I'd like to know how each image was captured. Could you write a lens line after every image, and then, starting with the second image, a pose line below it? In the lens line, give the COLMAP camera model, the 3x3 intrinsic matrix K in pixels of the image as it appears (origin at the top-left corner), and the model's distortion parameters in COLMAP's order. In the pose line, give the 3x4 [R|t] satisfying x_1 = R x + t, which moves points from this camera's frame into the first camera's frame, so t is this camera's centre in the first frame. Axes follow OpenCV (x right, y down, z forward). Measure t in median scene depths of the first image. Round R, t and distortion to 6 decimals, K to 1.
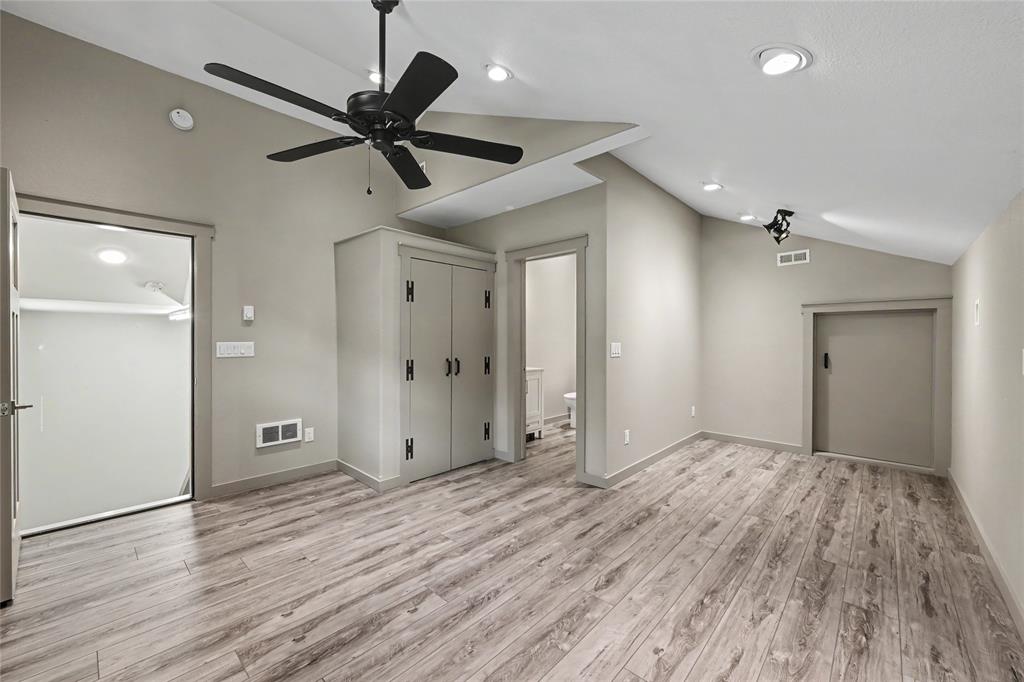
lens RADIAL K [[402.5, 0, 514.9], [0, 402.5, 341.6], [0, 0, 1]] dist [-0.002886, 0.000084]
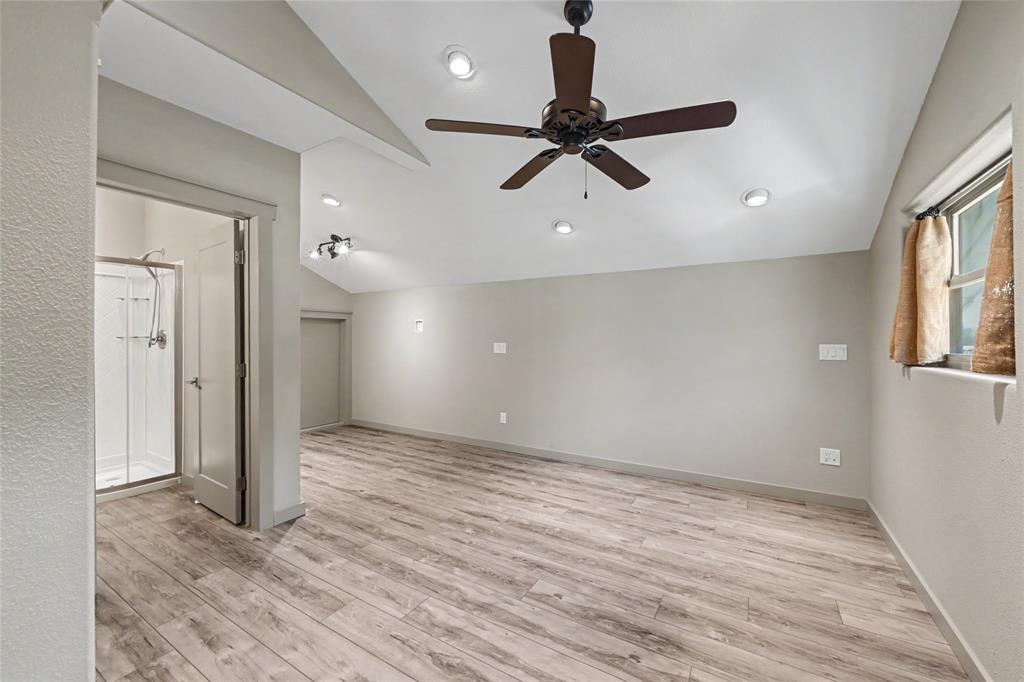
lens RADIAL K [[402.5, 0, 515.7], [0, 402.5, 338.7], [0, 0, 1]] dist [-0.002886, 0.000084]
pose [[-0.198338, -0.000730, 0.980133, -0.986870], [0.003744, 0.999992, 0.001503, -0.010238], [-0.980127, 0.003968, -0.198333, 1.022918]]
